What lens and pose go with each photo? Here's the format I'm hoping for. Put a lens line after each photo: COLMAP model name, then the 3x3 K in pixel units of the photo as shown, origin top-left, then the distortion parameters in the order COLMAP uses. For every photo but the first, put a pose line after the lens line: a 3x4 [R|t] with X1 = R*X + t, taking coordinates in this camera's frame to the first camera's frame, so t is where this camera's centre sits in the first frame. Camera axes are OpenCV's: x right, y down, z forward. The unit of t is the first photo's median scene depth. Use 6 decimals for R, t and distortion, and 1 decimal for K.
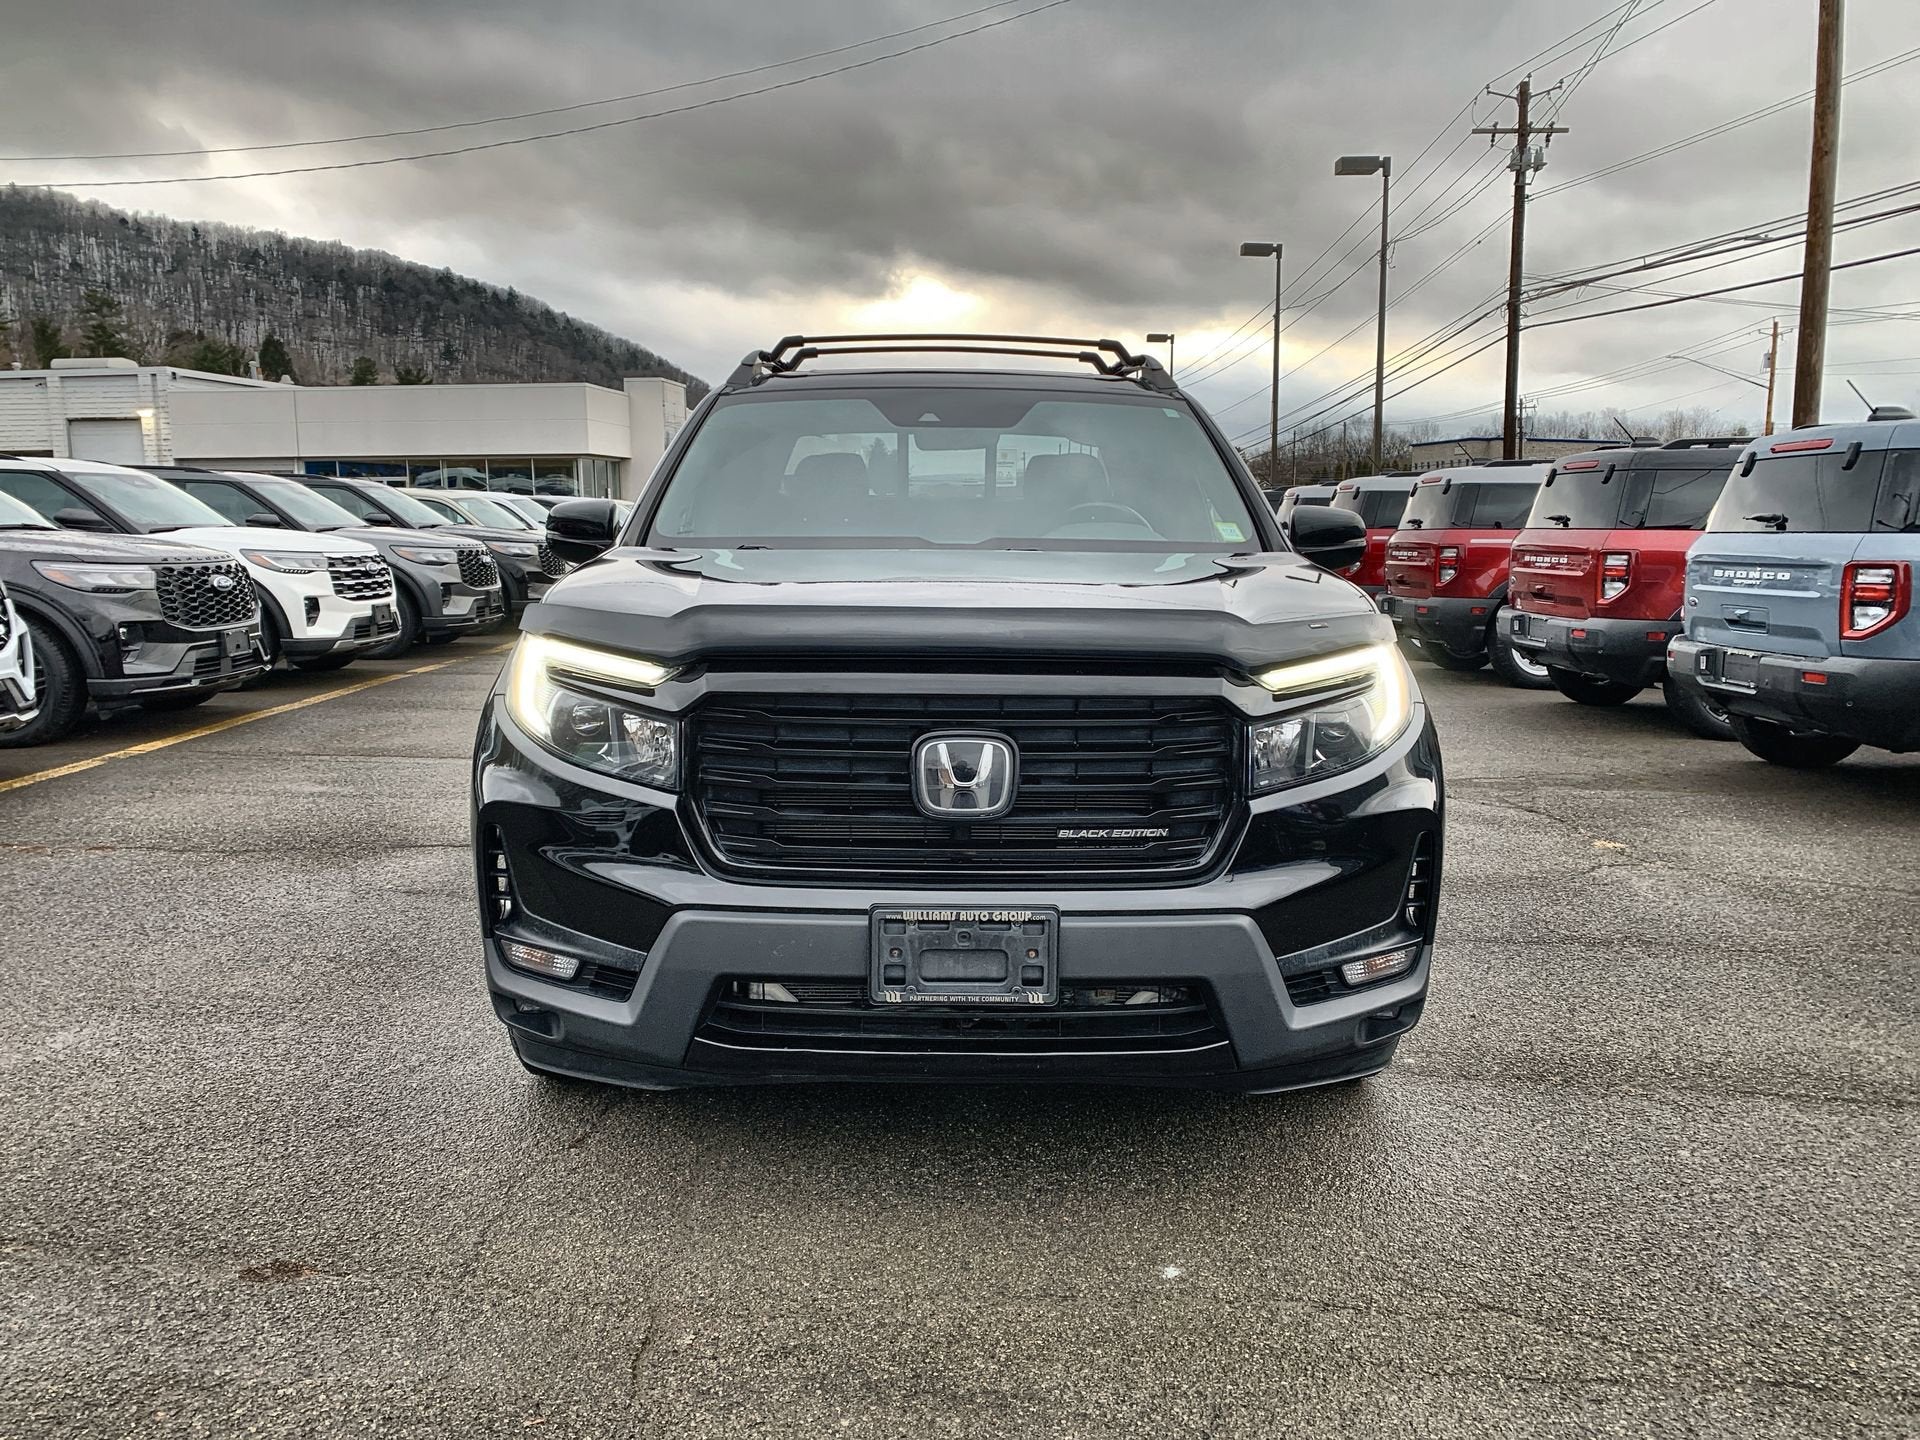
lens RADIAL K [[1535.3, 0, 931.8], [0, 1535.3, 712.7], [0, 0, 1]] dist [0.012437, -0.011663]
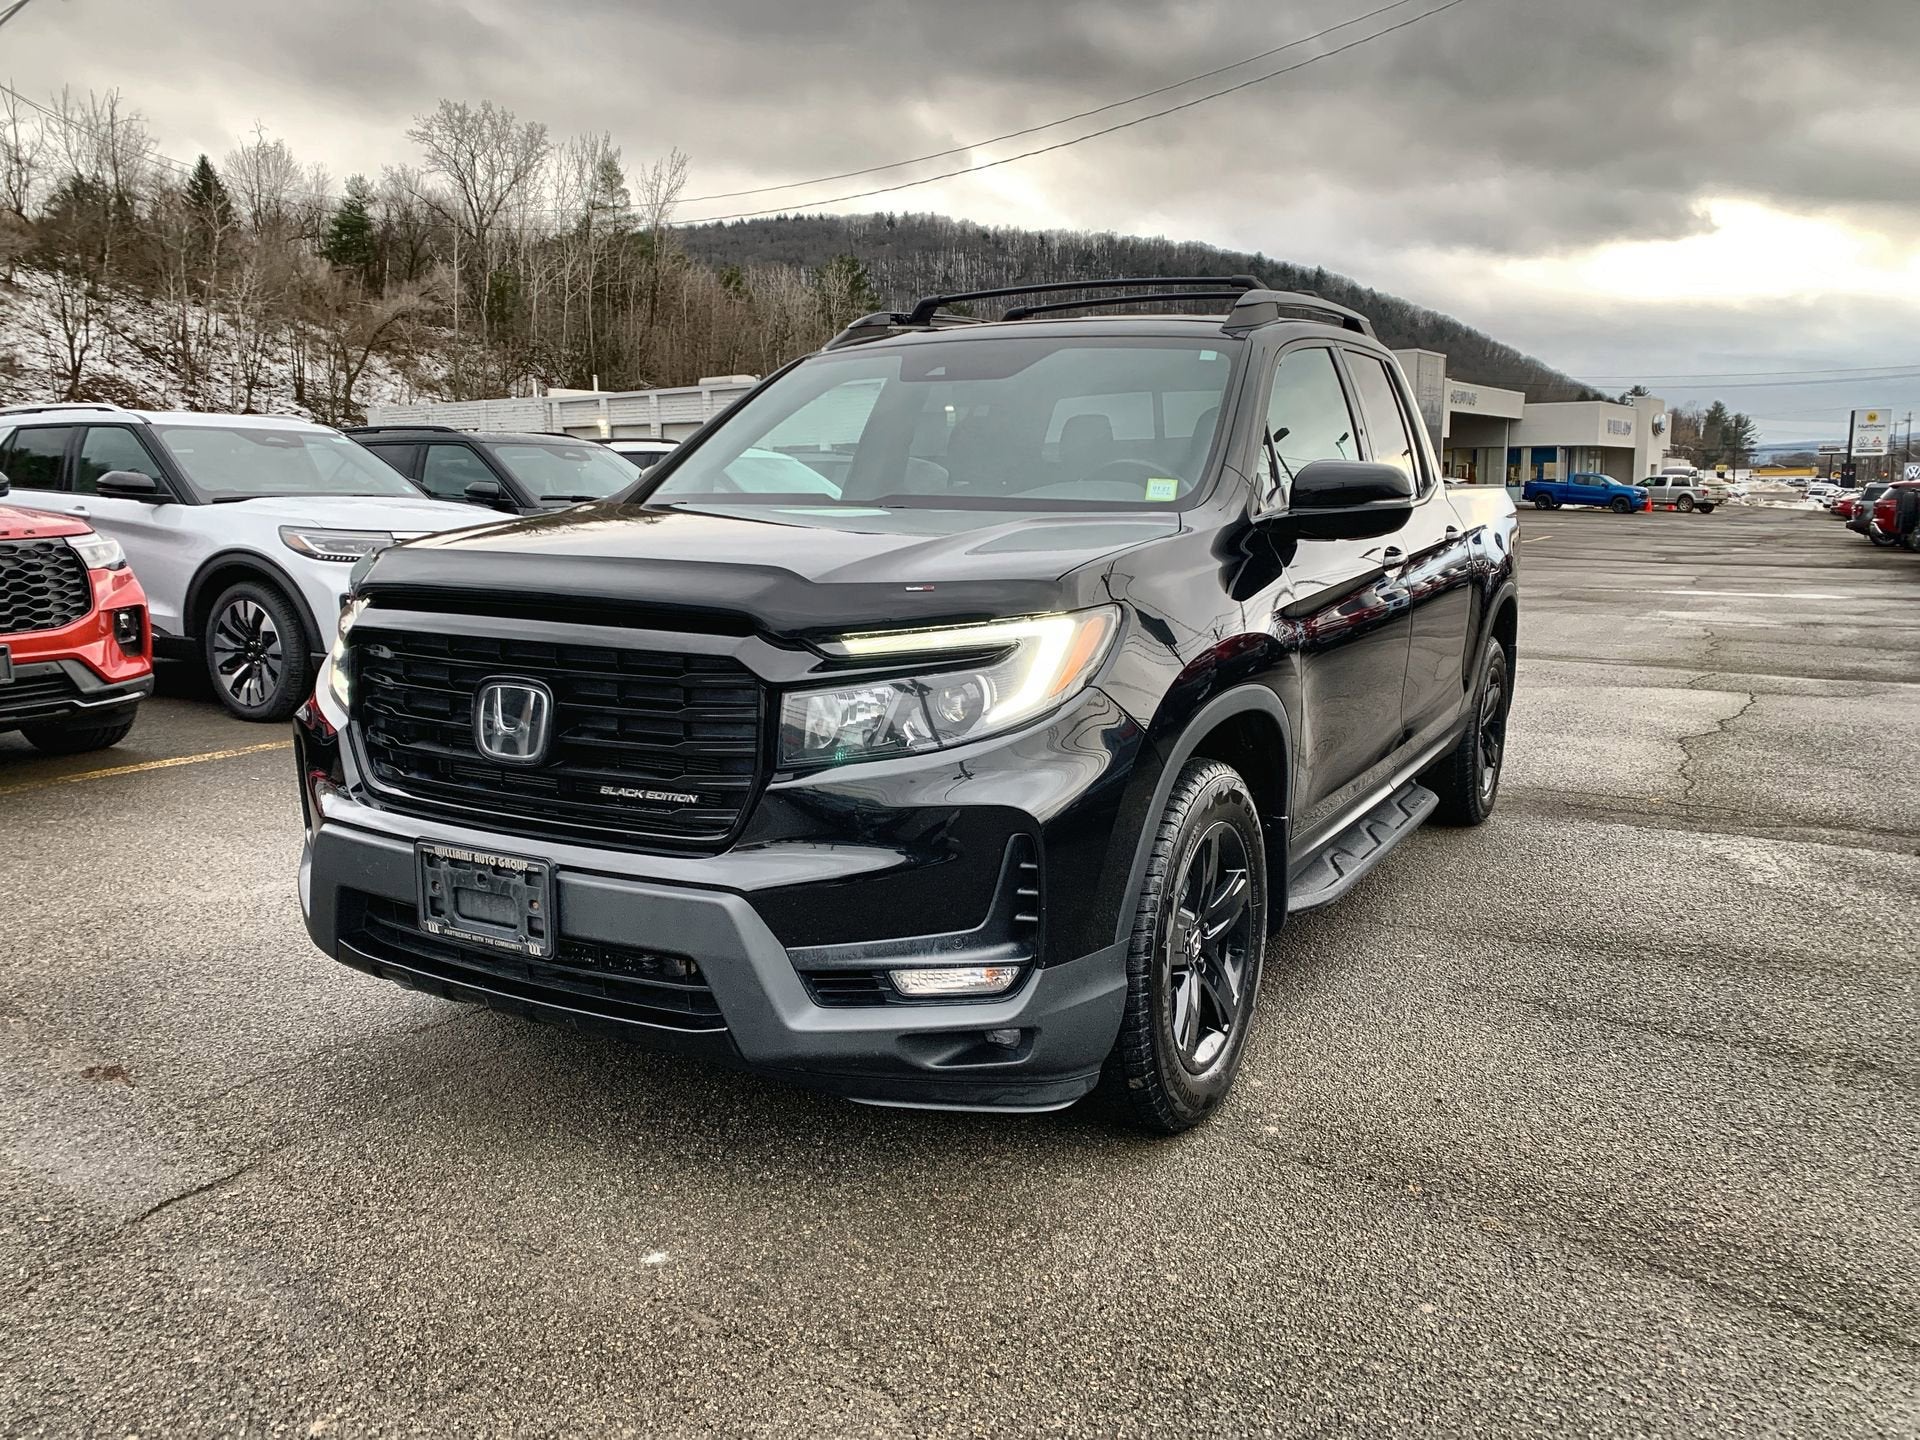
lens RADIAL K [[1535.3, 0, 931.8], [0, 1535.3, 712.7], [0, 0, 1]] dist [0.012437, -0.011663]
pose [[0.861506, 0.066237, -0.503408, 0.729325], [-0.060190, 0.997786, 0.028281, -0.010184], [0.504167, 0.005936, 0.863586, 0.250762]]
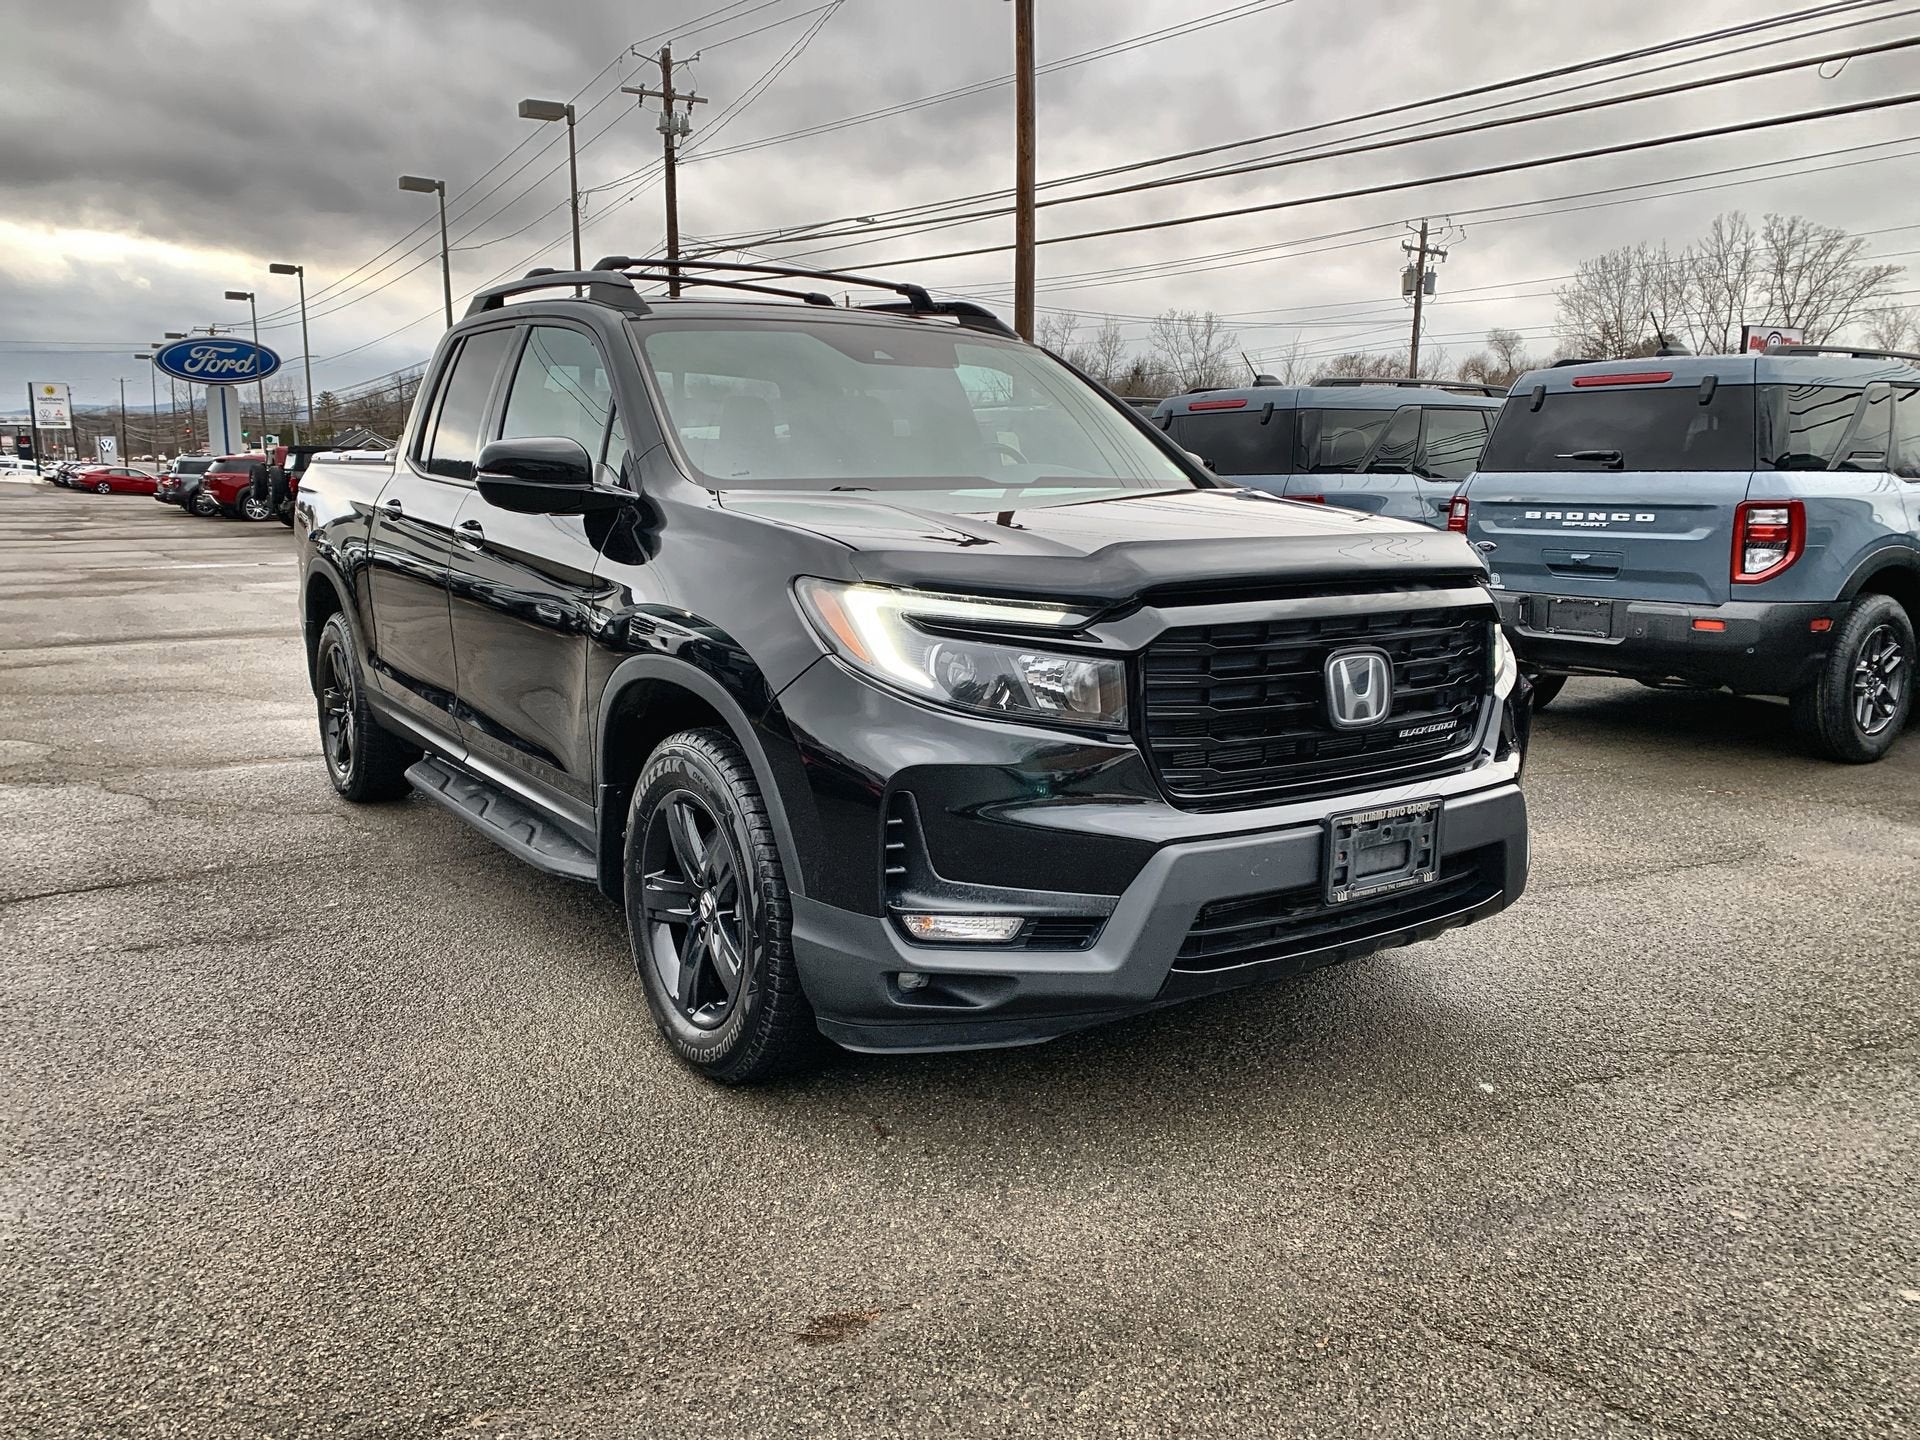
lens RADIAL K [[1535.3, 0, 931.8], [0, 1535.3, 712.7], [0, 0, 1]] dist [0.012437, -0.011663]
pose [[0.827509, -0.089771, 0.554230, -0.802989], [0.071939, 0.995951, 0.053908, -0.022824], [-0.556825, -0.004738, 0.830616, 0.239524]]
